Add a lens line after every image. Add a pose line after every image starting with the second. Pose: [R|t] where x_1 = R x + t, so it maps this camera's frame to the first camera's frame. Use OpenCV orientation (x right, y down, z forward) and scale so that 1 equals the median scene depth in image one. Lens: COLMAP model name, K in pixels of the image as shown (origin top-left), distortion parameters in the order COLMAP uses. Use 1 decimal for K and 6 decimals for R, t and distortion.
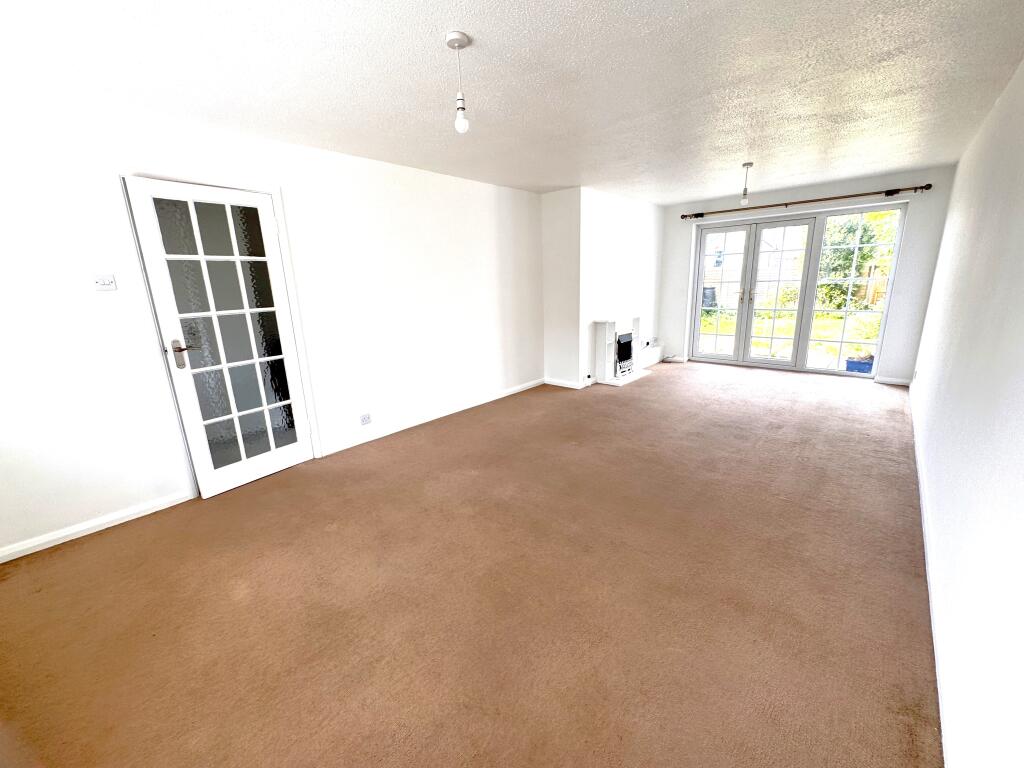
lens RADIAL K [[407.6, 0, 510.1], [0, 407.6, 384.5], [0, 0, 1]] dist [-0.001852, -0.000177]
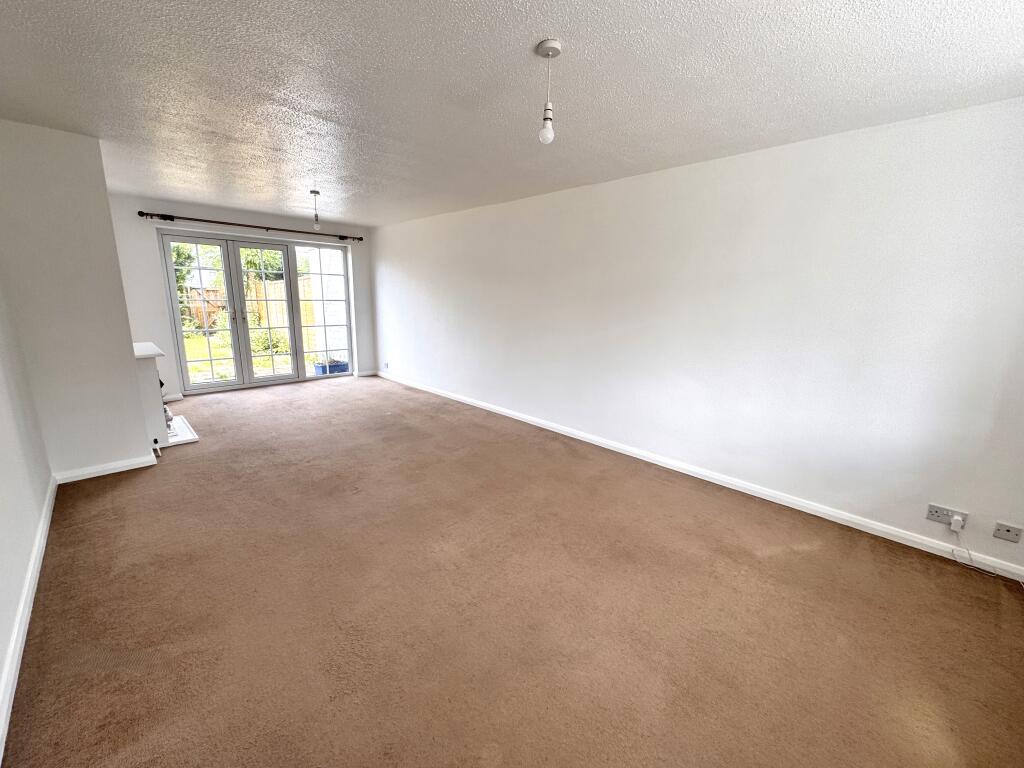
lens RADIAL K [[407.6, 0, 510.1], [0, 407.6, 384.5], [0, 0, 1]] dist [-0.001852, -0.000177]
pose [[0.060410, -0.179536, 0.981895, -0.444014], [0.227735, 0.960226, 0.161563, -0.094031], [-0.971847, 0.213852, 0.098893, 0.425052]]
